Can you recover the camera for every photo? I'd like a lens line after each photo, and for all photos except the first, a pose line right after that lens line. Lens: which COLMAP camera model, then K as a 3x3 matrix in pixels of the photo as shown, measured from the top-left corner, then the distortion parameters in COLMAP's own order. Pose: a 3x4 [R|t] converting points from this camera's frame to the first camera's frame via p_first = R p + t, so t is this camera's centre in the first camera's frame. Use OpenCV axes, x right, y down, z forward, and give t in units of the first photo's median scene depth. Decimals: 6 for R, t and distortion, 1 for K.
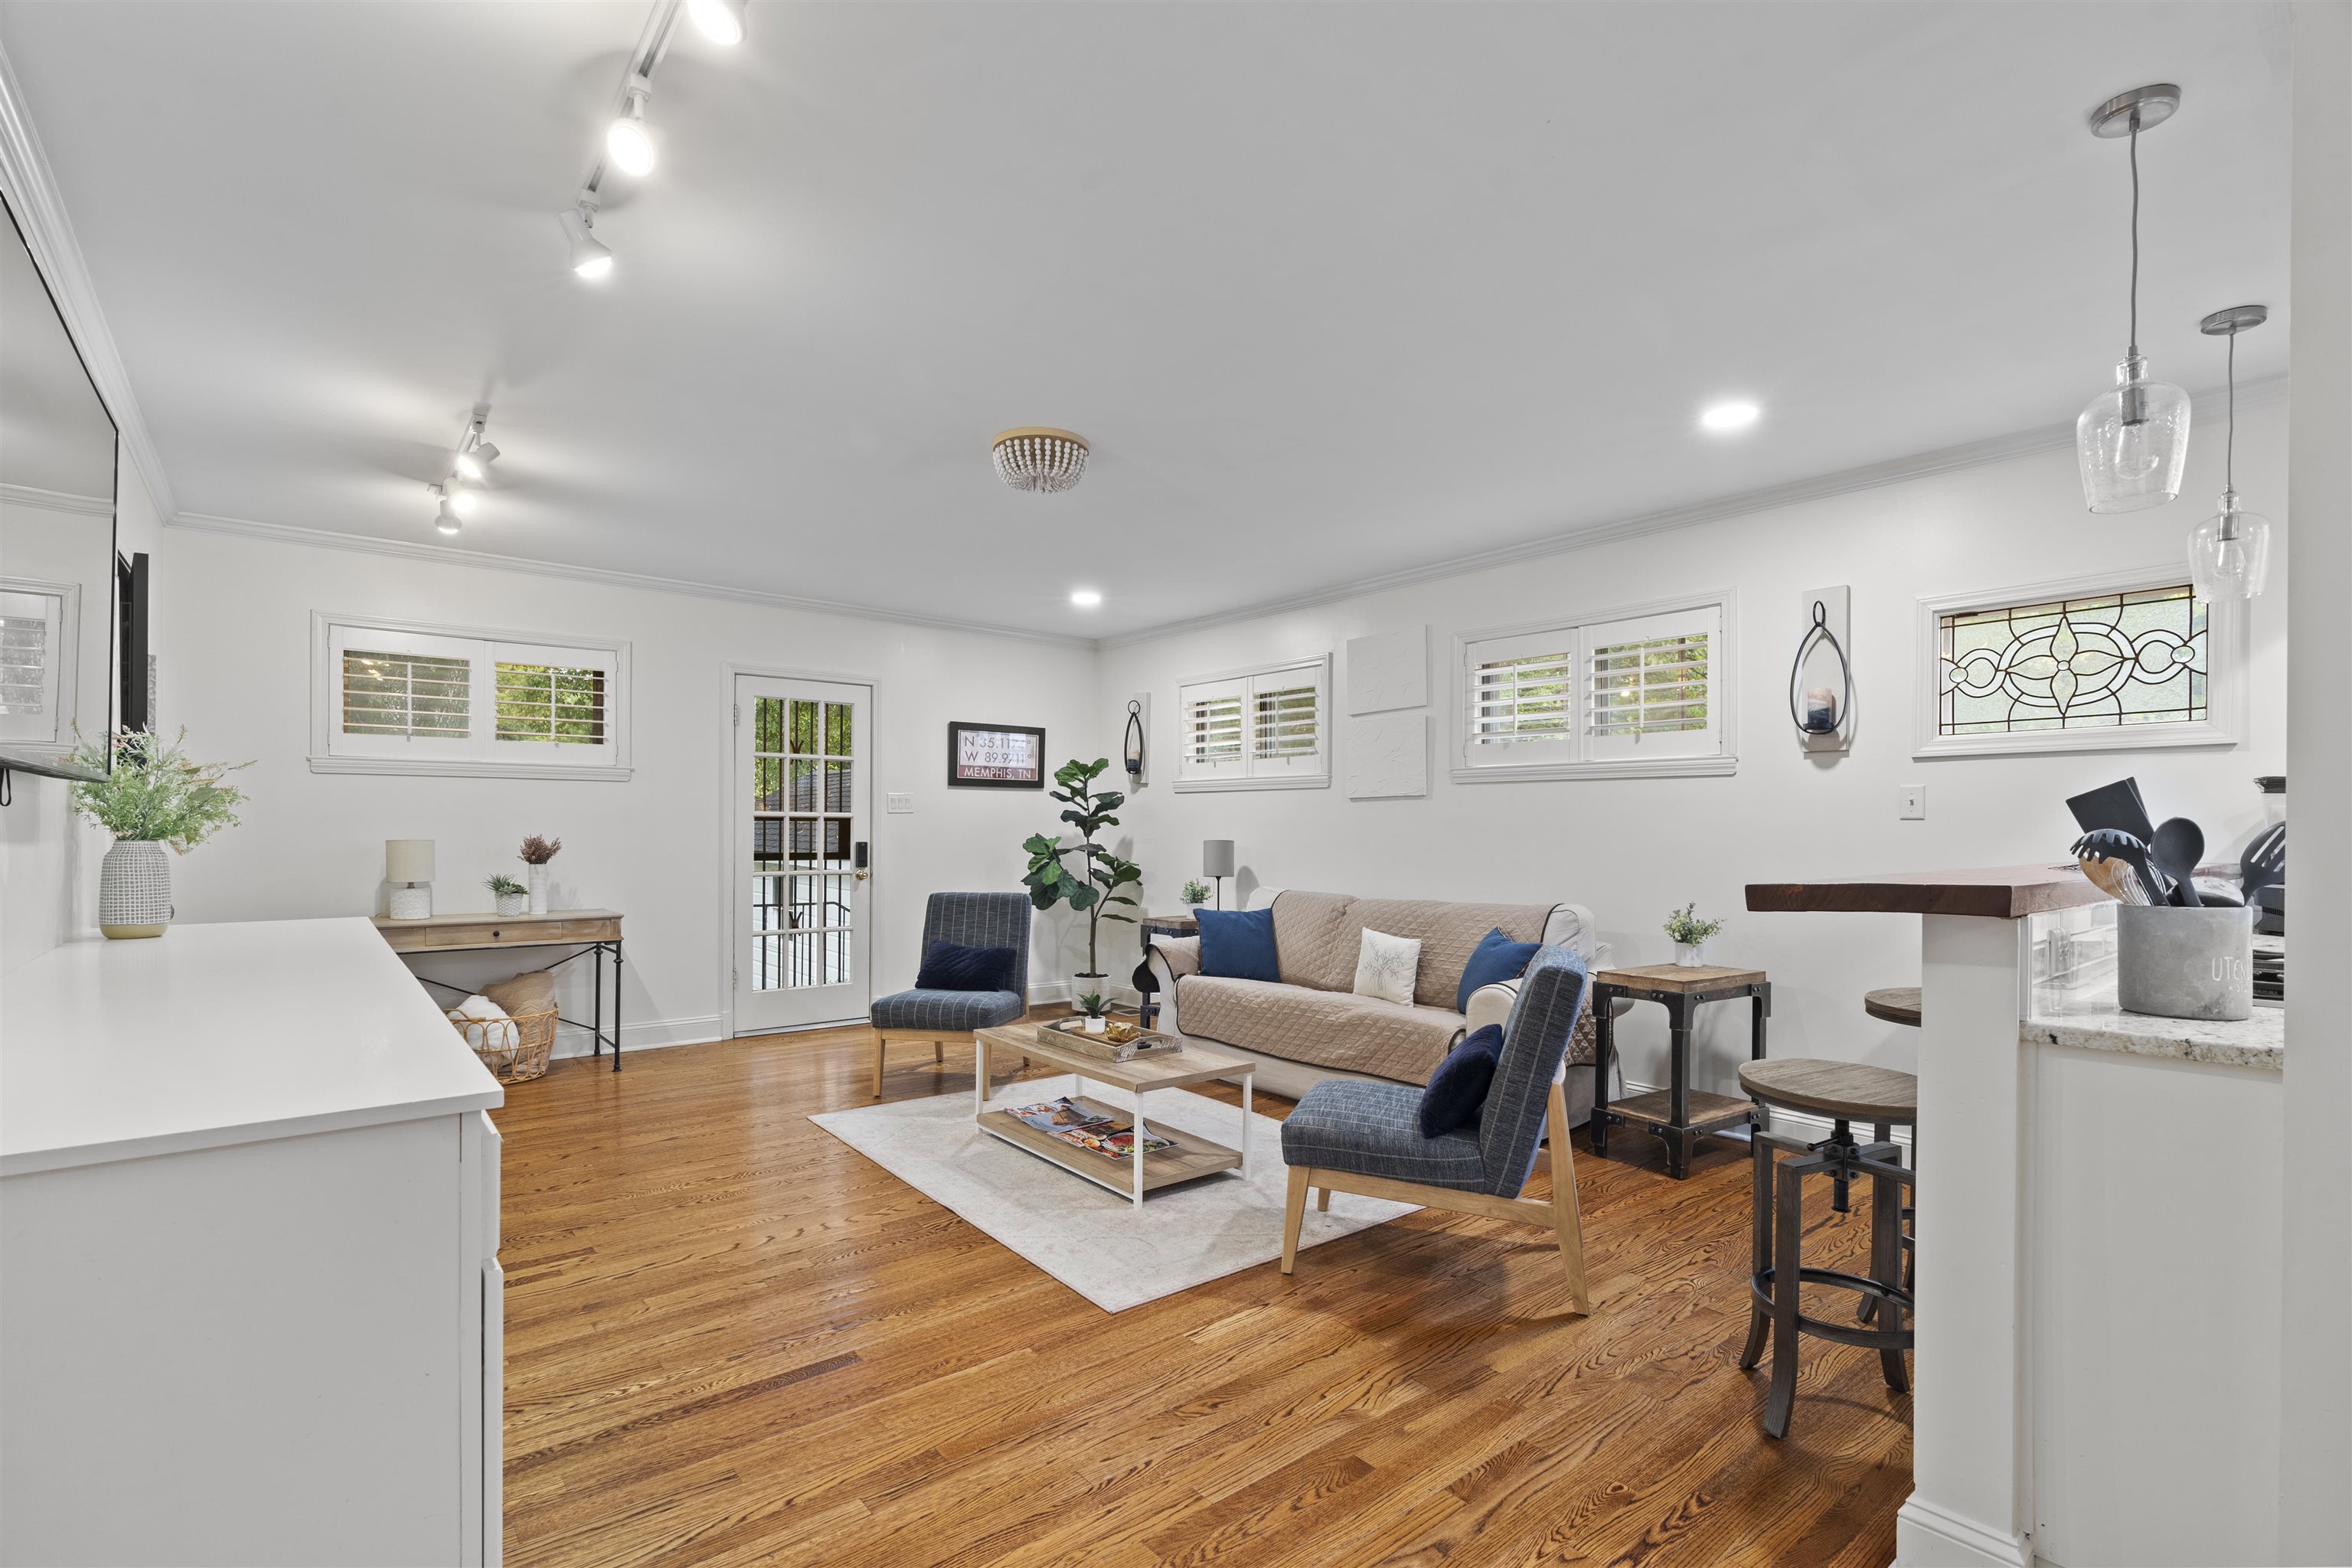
lens RADIAL K [[1070.8, 0, 1164.9], [0, 1070.8, 838.7], [0, 0, 1]] dist [-0.007808, 0.002262]
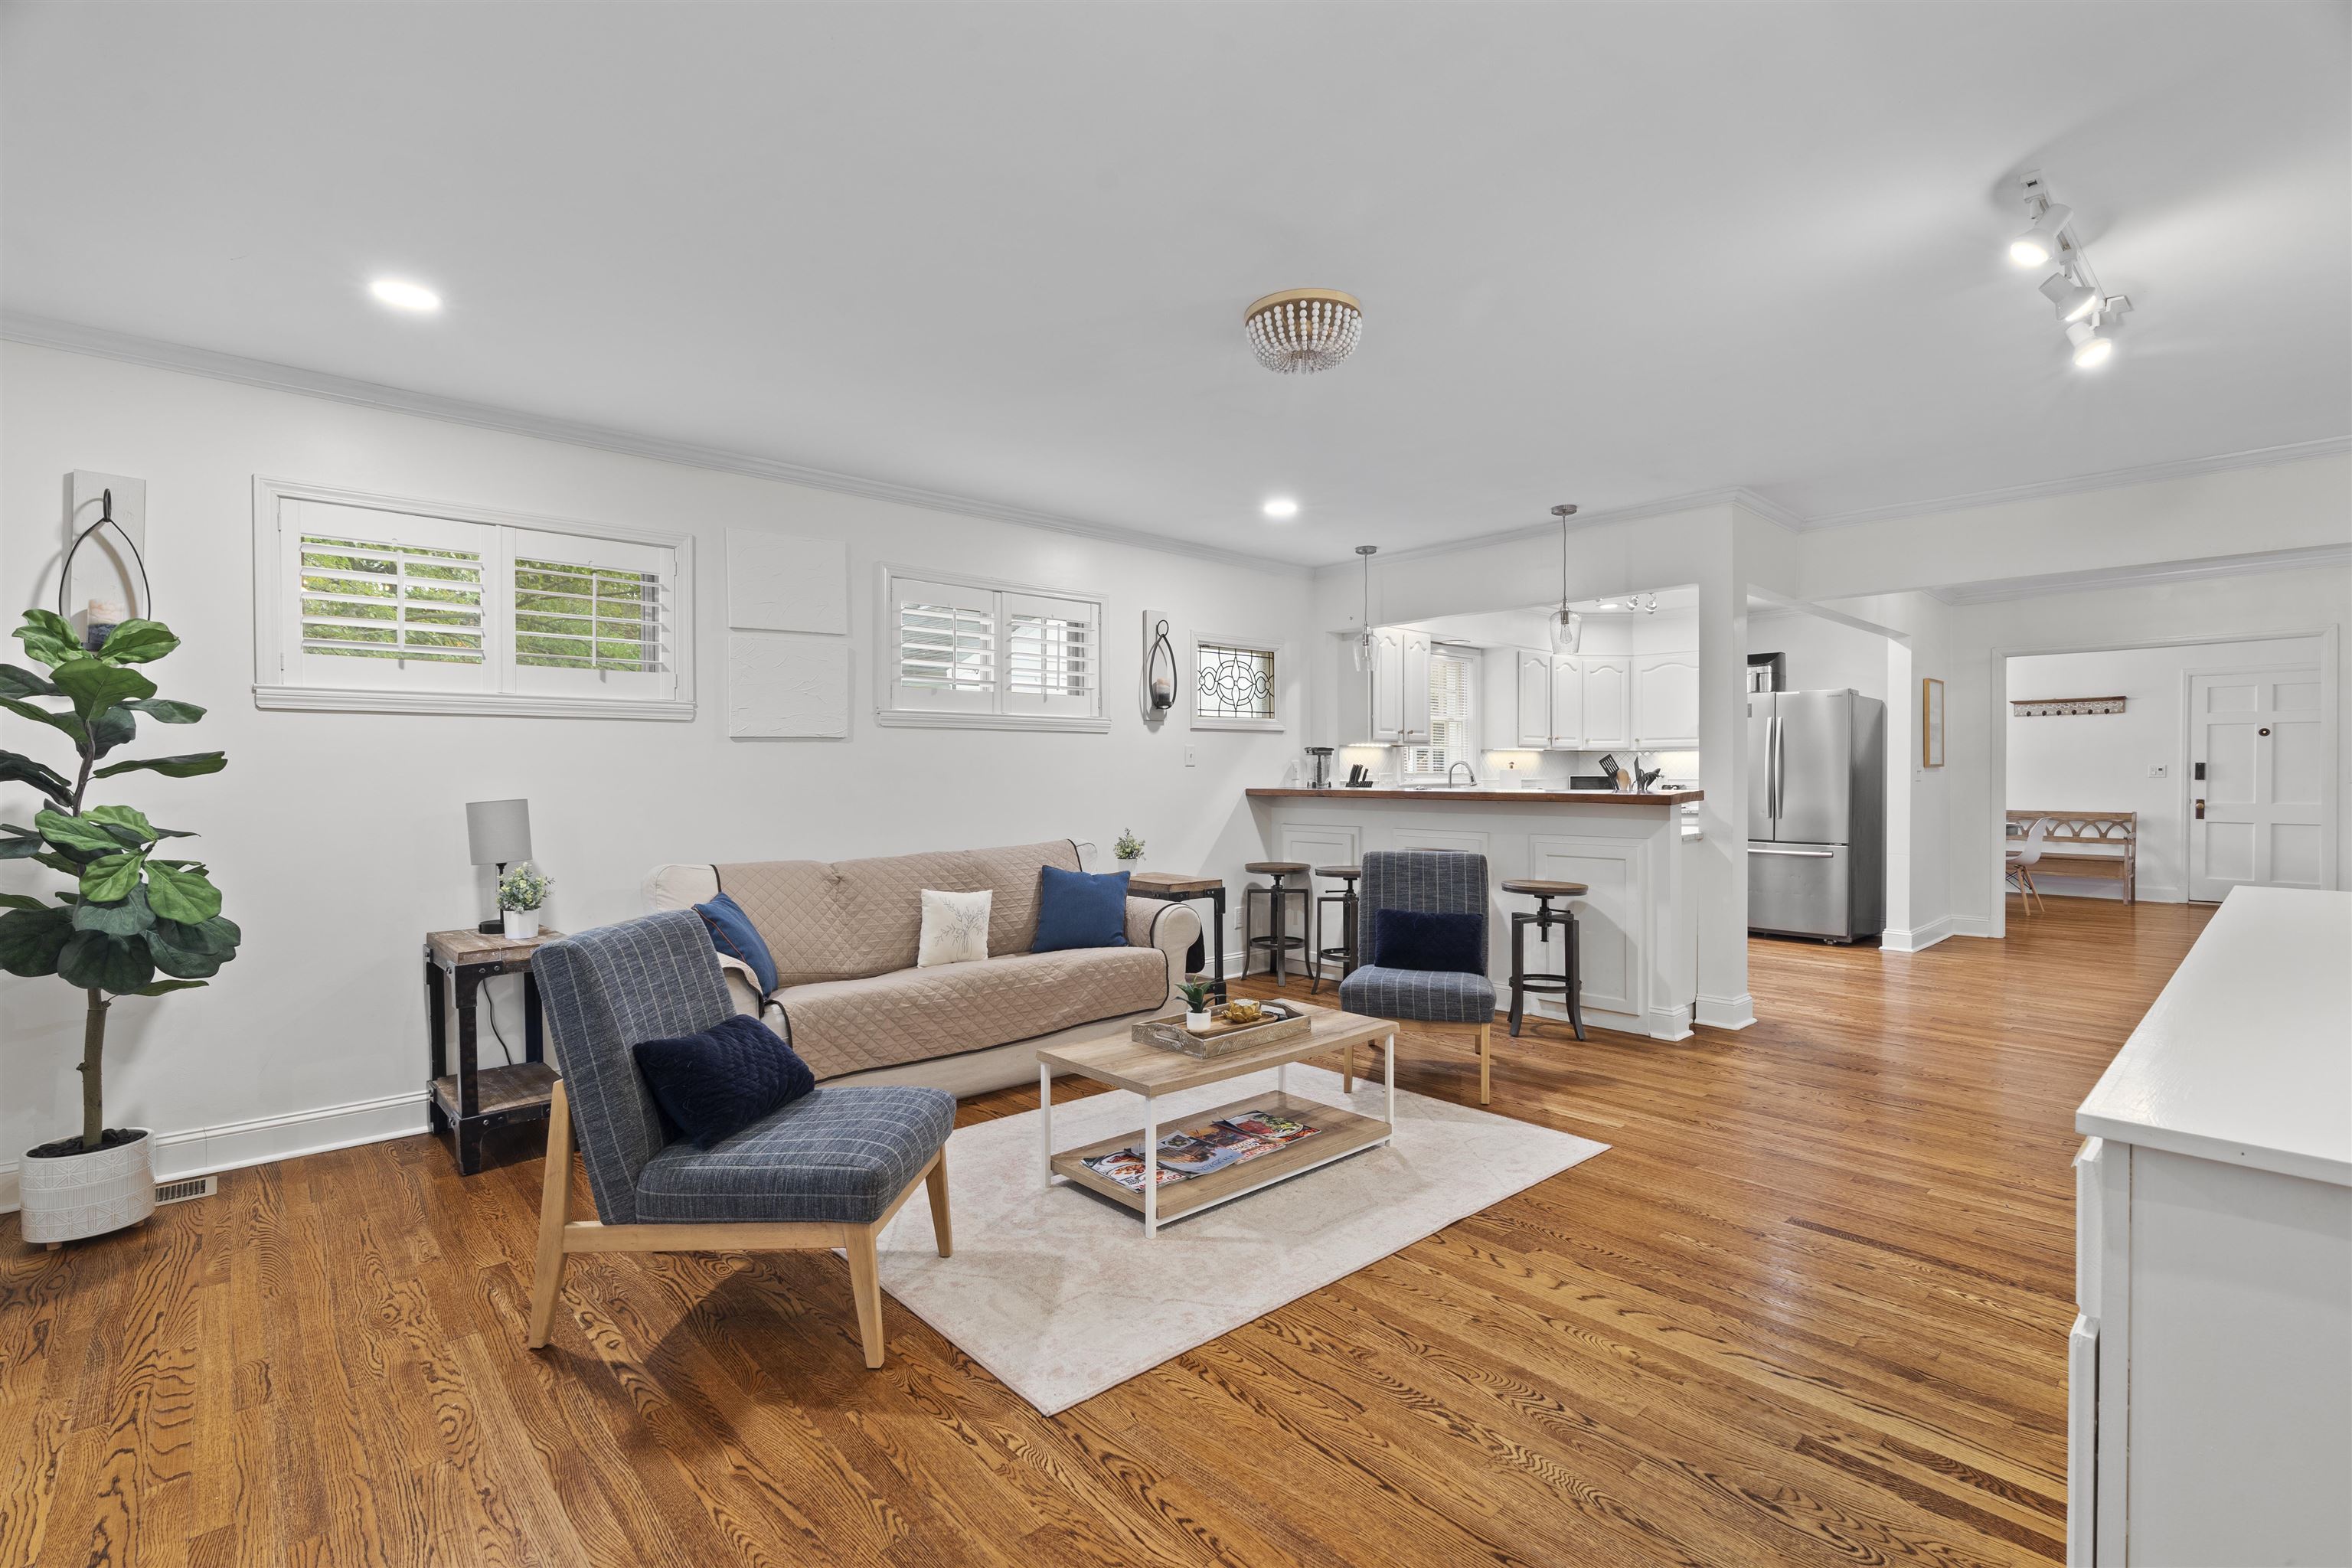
lens RADIAL K [[1070.8, 0, 1160.4], [0, 1070.8, 782.2], [0, 0, 1]] dist [-0.007808, 0.002262]
pose [[-0.059127, -0.013287, 0.998162, -0.710178], [0.014926, 0.999788, 0.014192, -0.013661], [-0.998139, 0.015738, -0.058916, 0.878745]]
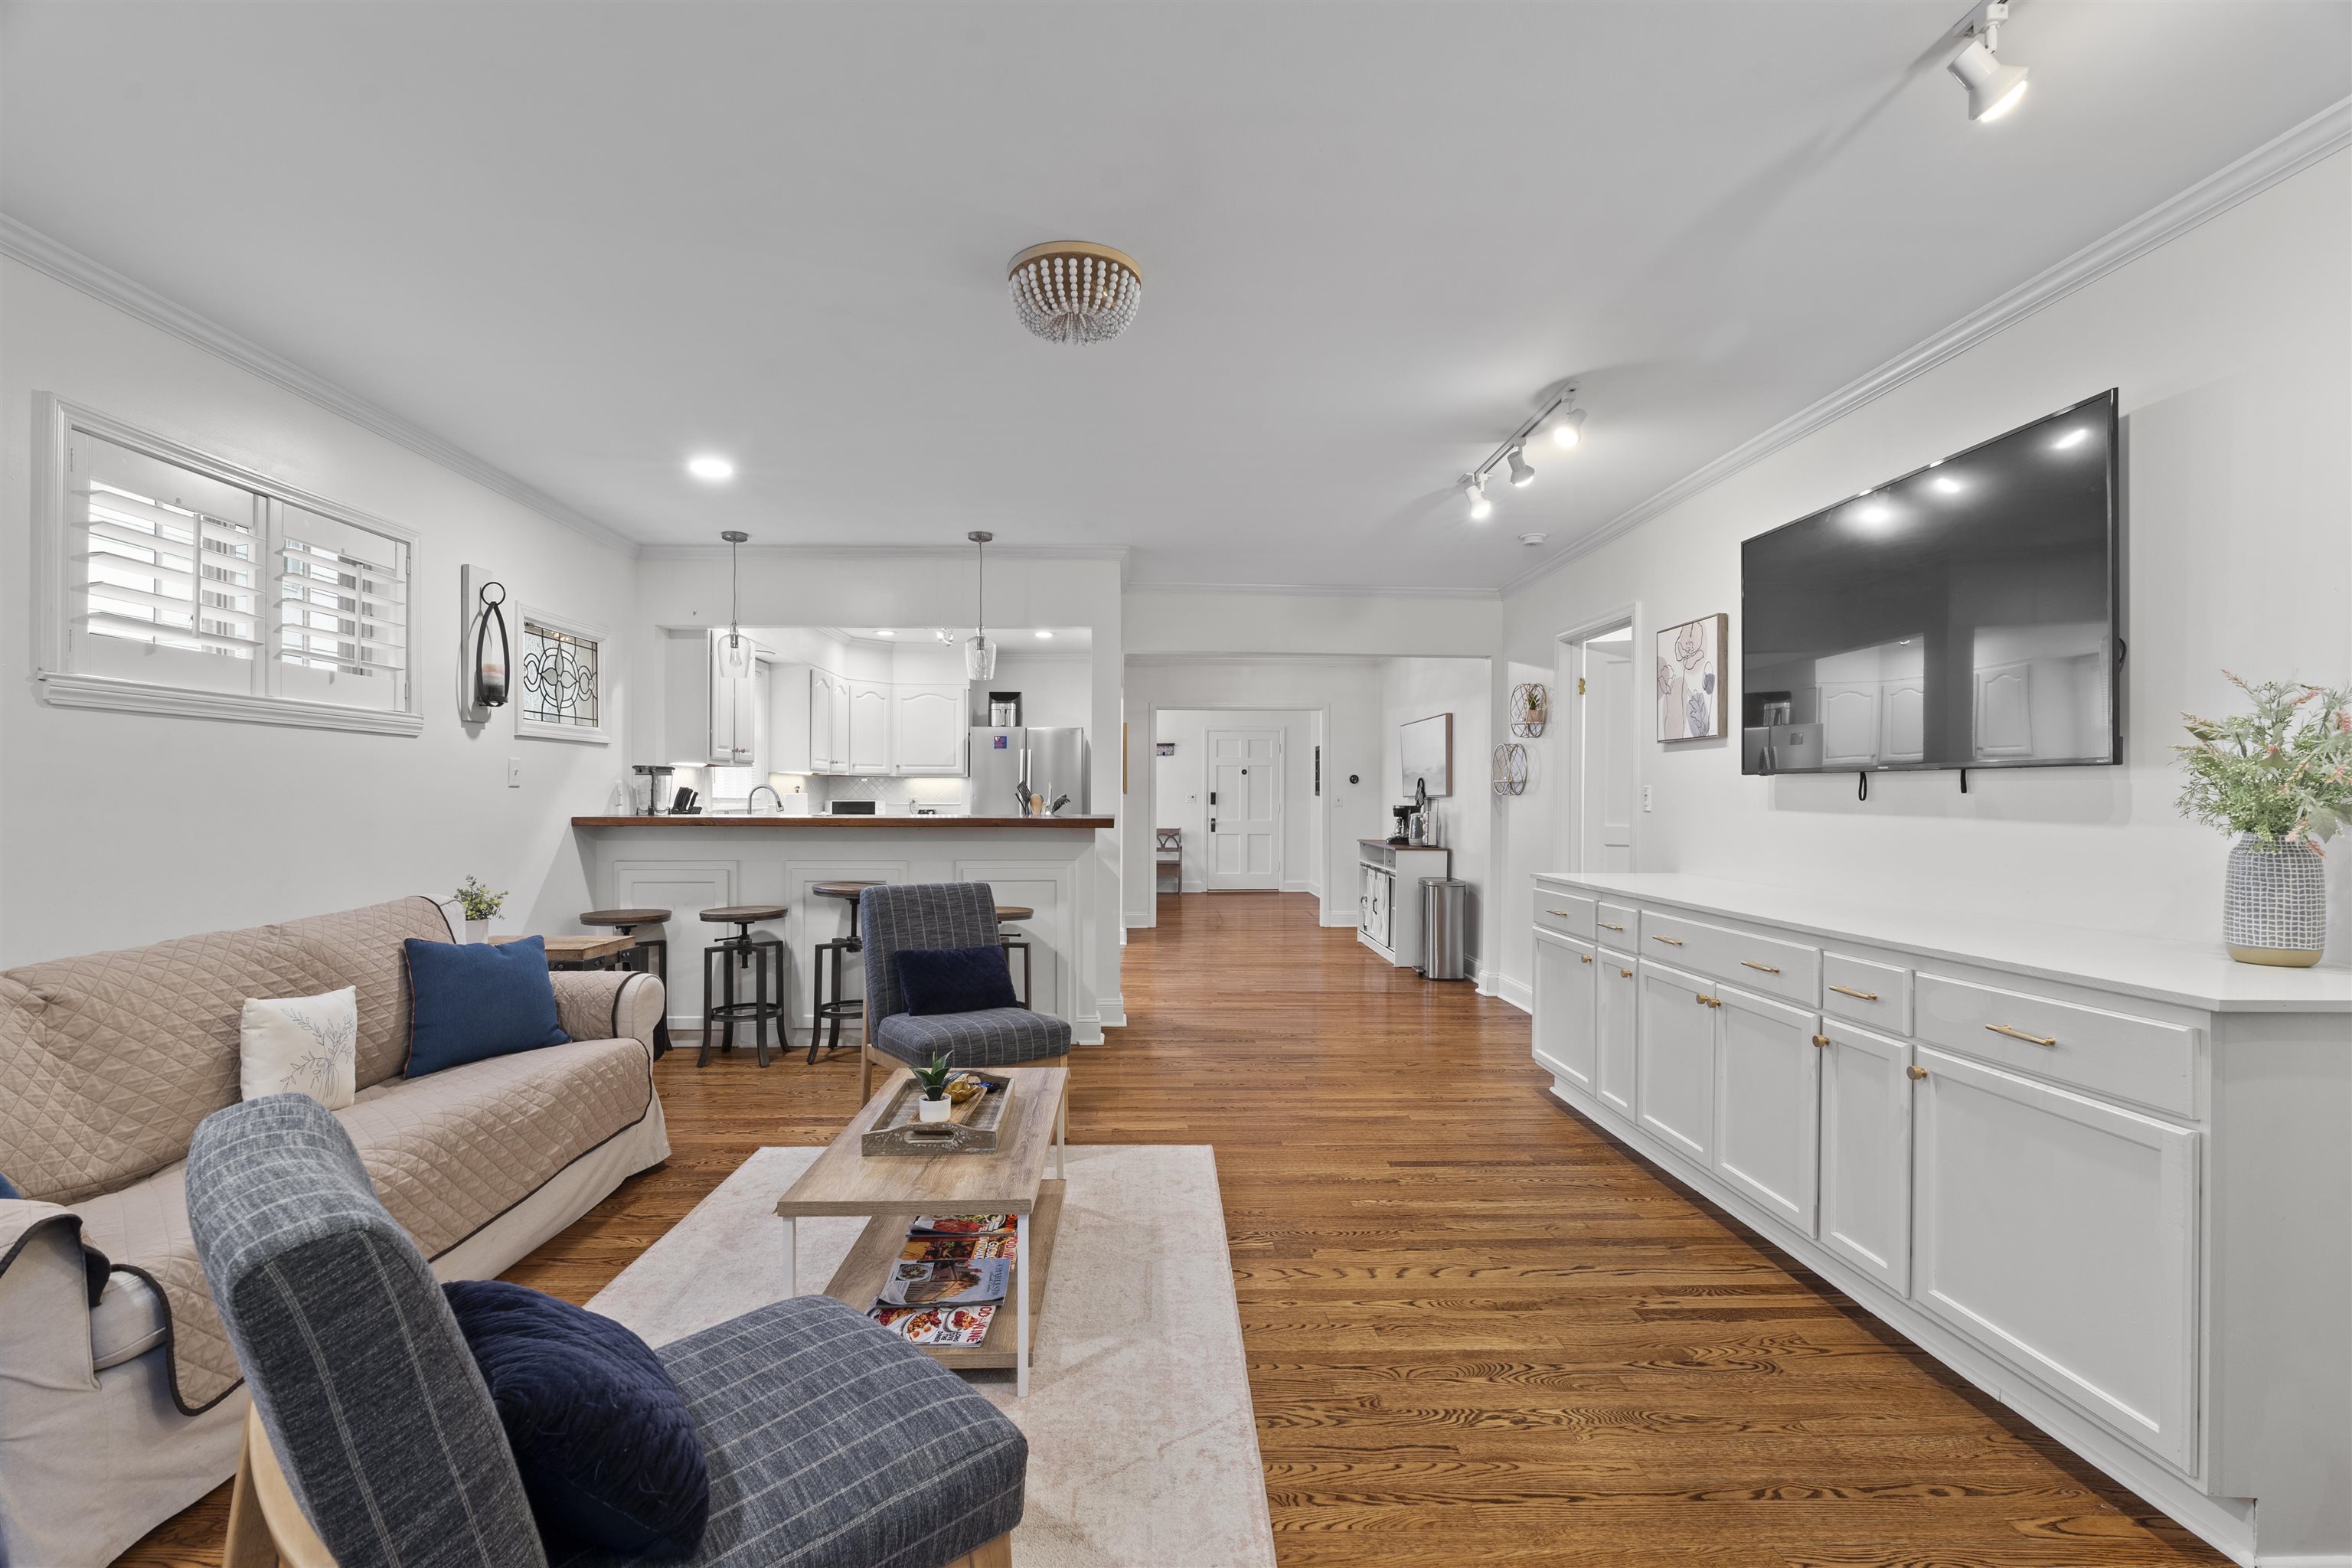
lens RADIAL K [[1070.8, 0, 1178.3], [0, 1070.8, 798.8], [0, 0, 1]] dist [-0.007808, 0.002262]
pose [[-0.802303, -0.007780, 0.596866, -0.460318], [0.000674, 0.999903, 0.013939, -0.015886], [-0.596917, 0.011585, -0.802220, 1.165134]]
